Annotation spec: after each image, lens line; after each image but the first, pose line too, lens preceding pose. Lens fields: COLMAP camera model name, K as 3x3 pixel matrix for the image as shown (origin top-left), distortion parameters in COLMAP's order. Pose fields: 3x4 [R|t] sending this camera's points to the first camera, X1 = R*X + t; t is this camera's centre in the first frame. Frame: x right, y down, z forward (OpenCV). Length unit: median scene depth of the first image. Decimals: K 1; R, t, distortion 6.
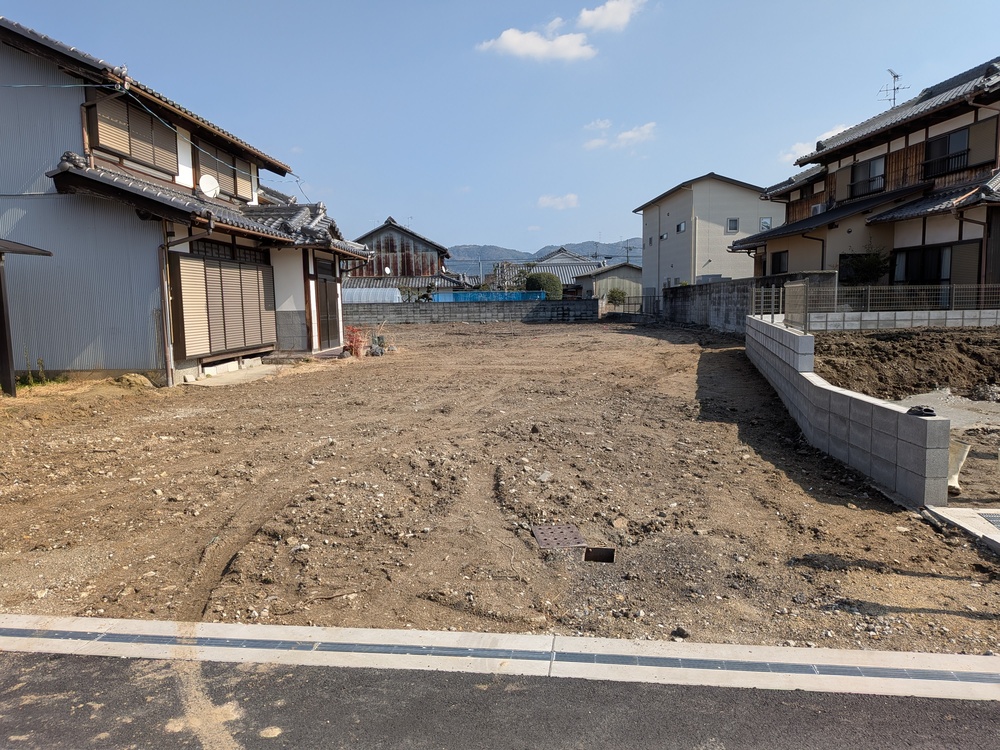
lens RADIAL K [[775.4, 0, 494.7], [0, 775.4, 382.8], [0, 0, 1]] dist [0.016357, -0.008512]
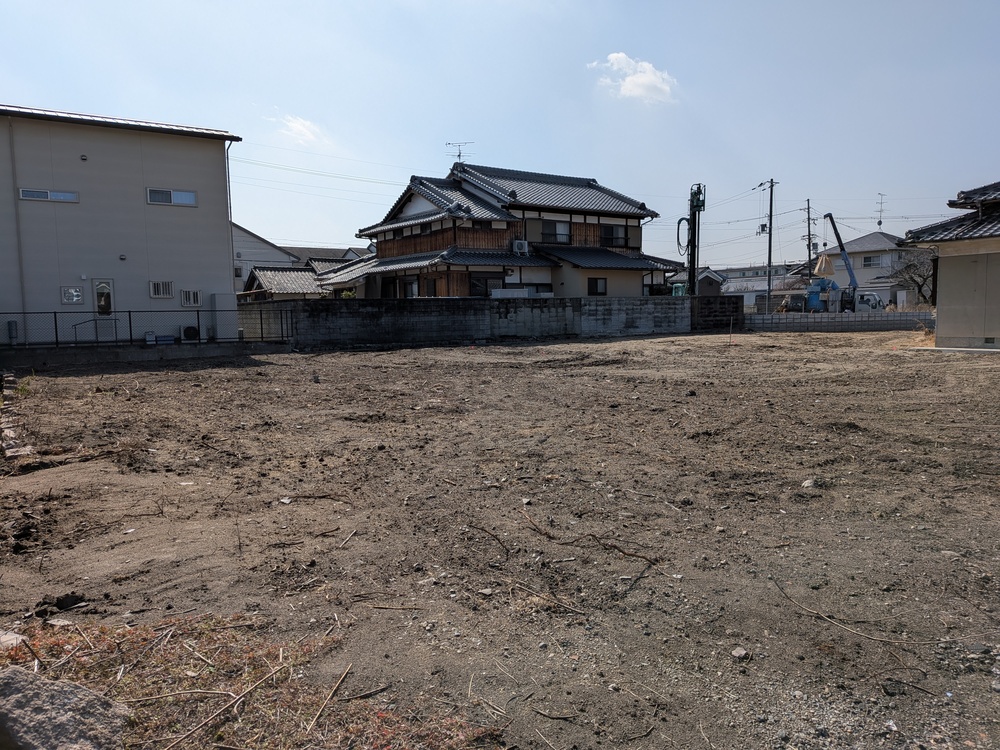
lens RADIAL K [[718.2, 0, 496.7], [0, 718.2, 399.2], [0, 0, 1]] dist [0.066114, -0.094234]
pose [[-0.571488, -0.067600, 0.817821, -0.278653], [0.109117, 0.981491, 0.157380, -0.082032], [-0.813323, 0.179179, -0.553534, 0.858468]]
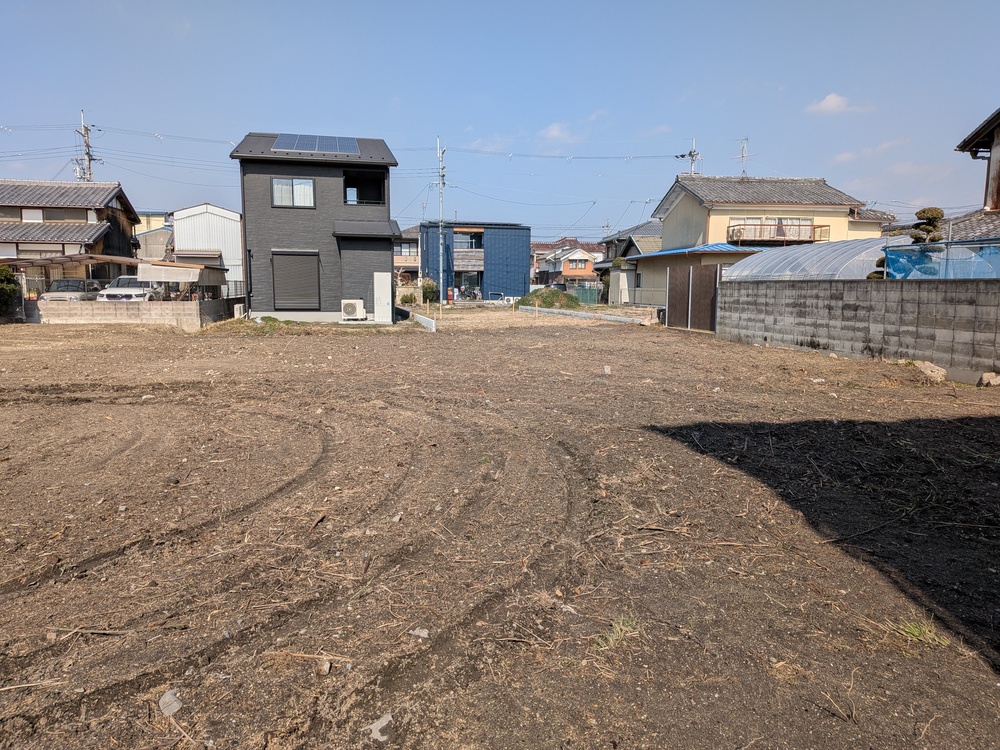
lens RADIAL K [[718.2, 0, 499.1], [0, 718.2, 375.6], [0, 0, 1]] dist [0.066114, -0.094234]
pose [[0.163156, 0.144017, -0.976032, 0.132143], [-0.105406, 0.986171, 0.127893, -0.076716], [0.980953, 0.082014, 0.176080, 0.710198]]
